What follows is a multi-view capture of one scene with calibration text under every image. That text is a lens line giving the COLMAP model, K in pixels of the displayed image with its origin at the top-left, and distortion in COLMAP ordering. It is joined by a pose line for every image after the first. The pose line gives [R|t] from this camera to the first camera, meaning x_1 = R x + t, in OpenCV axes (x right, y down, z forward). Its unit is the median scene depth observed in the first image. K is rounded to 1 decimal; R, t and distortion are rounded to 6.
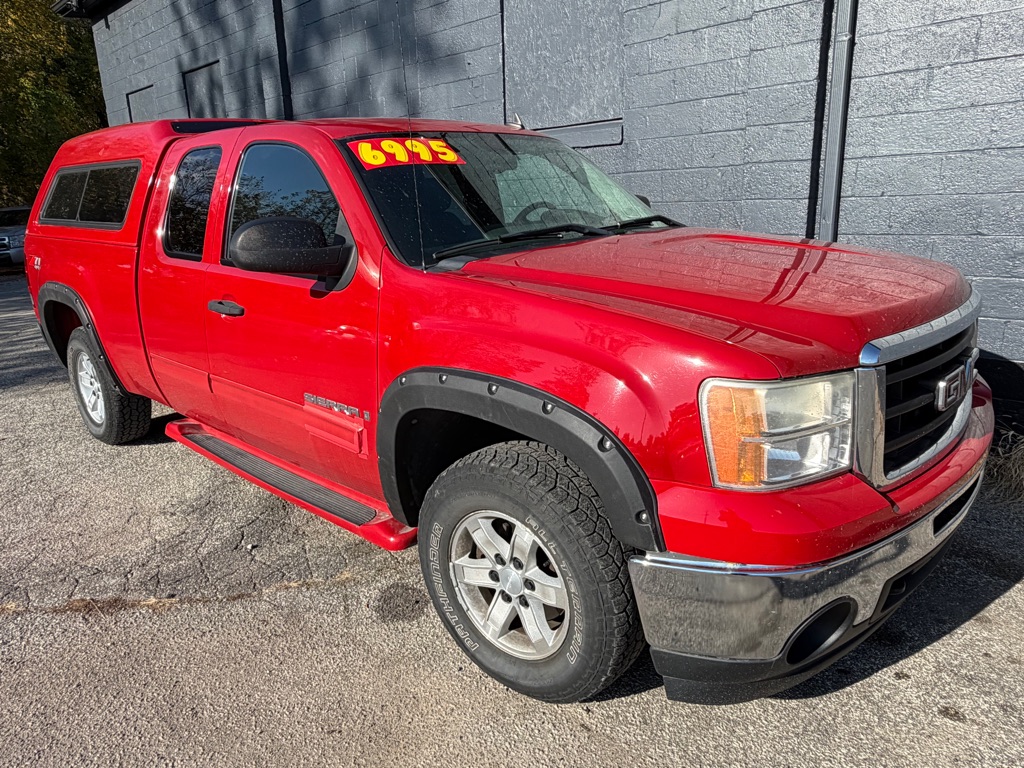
lens RADIAL K [[702.3, 0, 509.9], [0, 702.3, 384.0], [0, 0, 1]] dist [-0.007159, 0.008394]
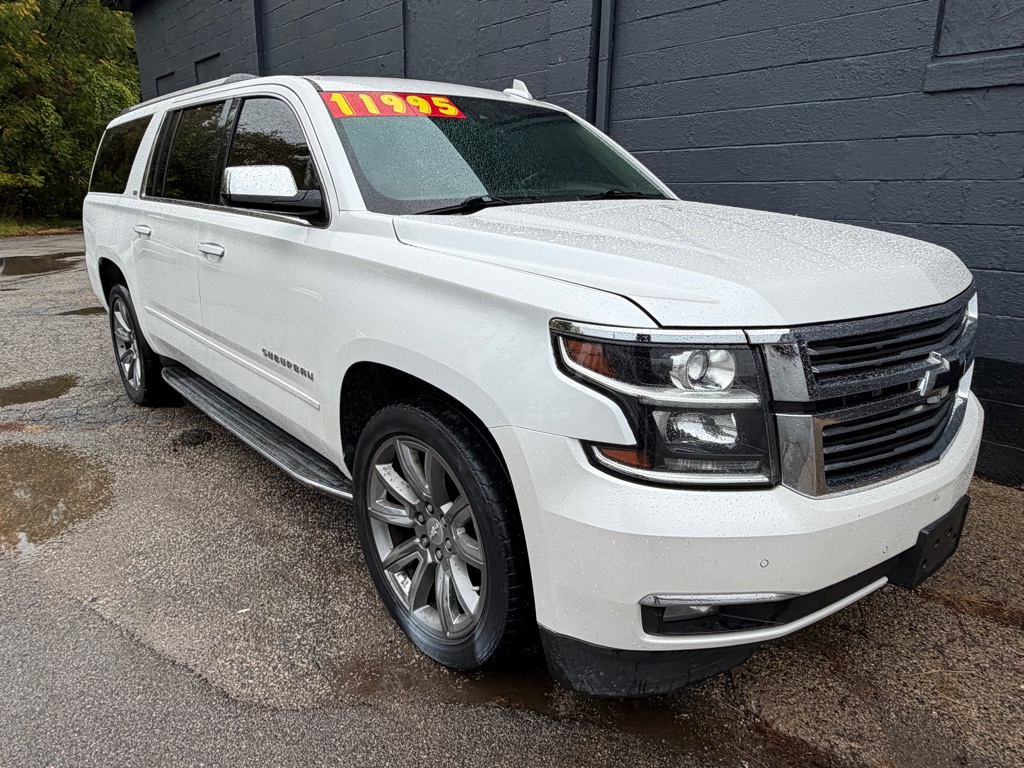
lens RADIAL K [[675.3, 0, 508.2], [0, 675.3, 385.3], [0, 0, 1]] dist [-0.000977, 0.000269]
pose [[0.995467, 0.070162, -0.064214, 0.408634], [-0.069089, 0.997434, 0.018781, 0.092467], [0.065367, -0.014260, 0.997759, -0.248191]]
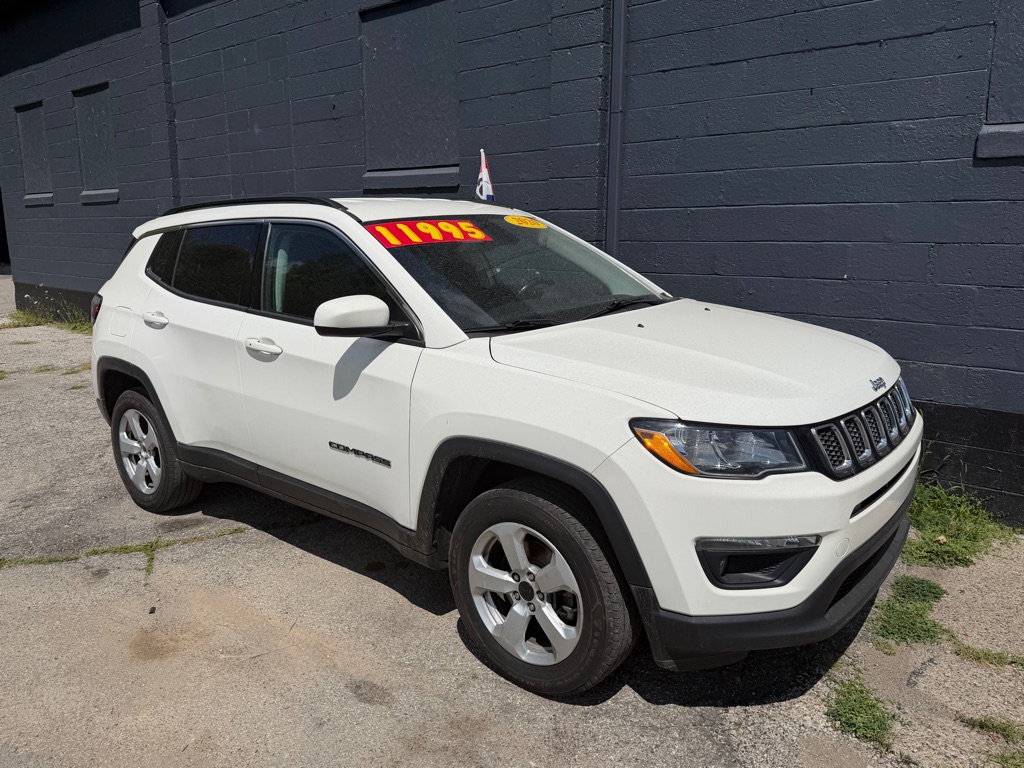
lens RADIAL K [[748.2, 0, 512.8], [0, 748.2, 382.1], [0, 0, 1]] dist [0.012543, -0.021163]
pose [[0.996190, 0.018575, 0.085203, 0.189404], [-0.014070, 0.998486, -0.053169, 0.045299], [-0.086061, 0.051767, 0.994944, -0.237518]]
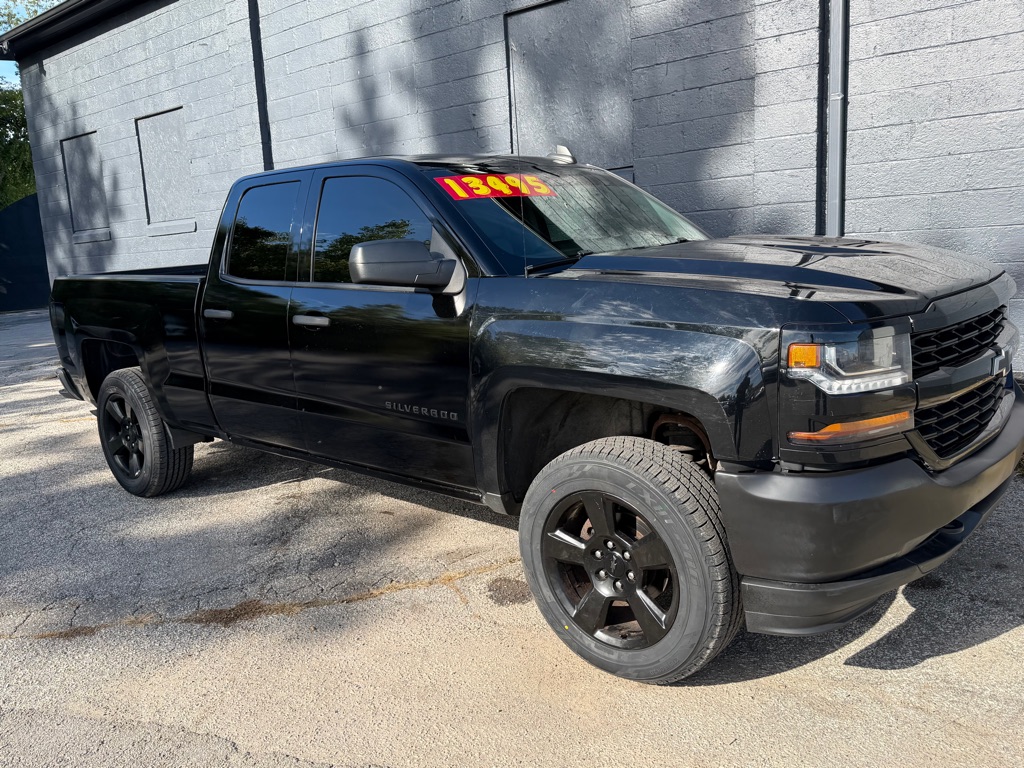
lens RADIAL K [[816.2, 0, 509.2], [0, 816.2, 385.2], [0, 0, 1]] dist [0.003627, -0.009477]
pose [[0.995837, -0.034738, 0.084273, -0.180599], [0.042007, 0.995403, -0.086075, 0.065553], [-0.080896, 0.089257, 0.992718, -0.232298]]
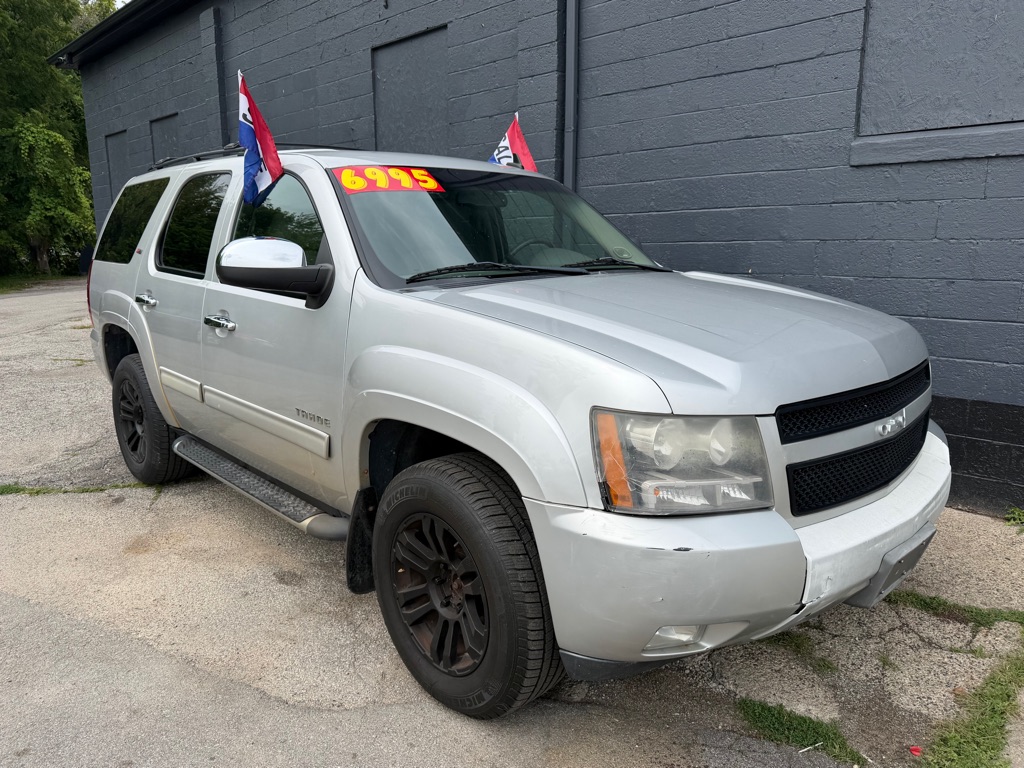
lens RADIAL K [[724.0, 0, 510.8], [0, 724.0, 386.7], [0, 0, 1]] dist [0.005323, -0.014531]
pose [[0.999381, 0.034257, -0.007979, 0.375115], [-0.034670, 0.997644, -0.059191, 0.104240], [0.005932, 0.059431, 0.998215, -0.396278]]
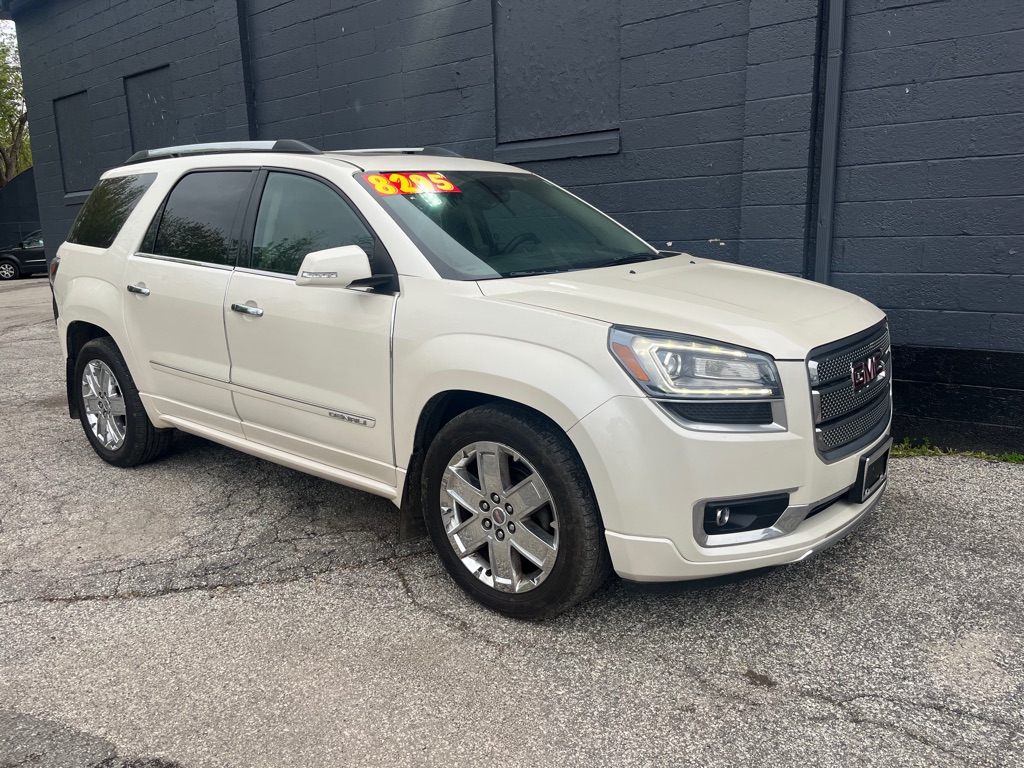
lens RADIAL K [[773.5, 0, 514.2], [0, 773.5, 386.7], [0, 0, 1]] dist [0.076964, -0.112006]
pose [[0.996369, -0.012680, 0.084185, -0.116177], [0.017167, 0.998457, -0.052802, 0.066375], [-0.083386, 0.054055, 0.995050, -0.119861]]
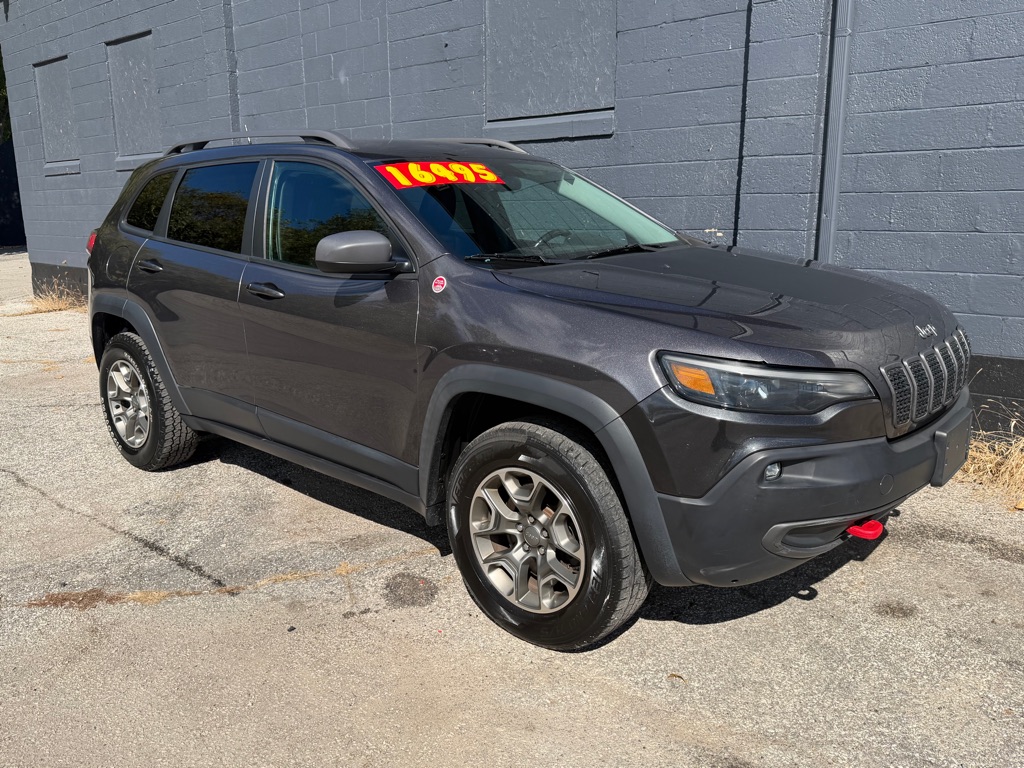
lens RADIAL K [[812.2, 0, 510.3], [0, 812.2, 384.9], [0, 0, 1]] dist [0.001277, -0.006985]
pose [[0.997408, 0.009620, 0.071313, -0.069535], [-0.006974, 0.999281, -0.037261, 0.048908], [-0.071620, 0.036667, 0.996758, -0.090487]]
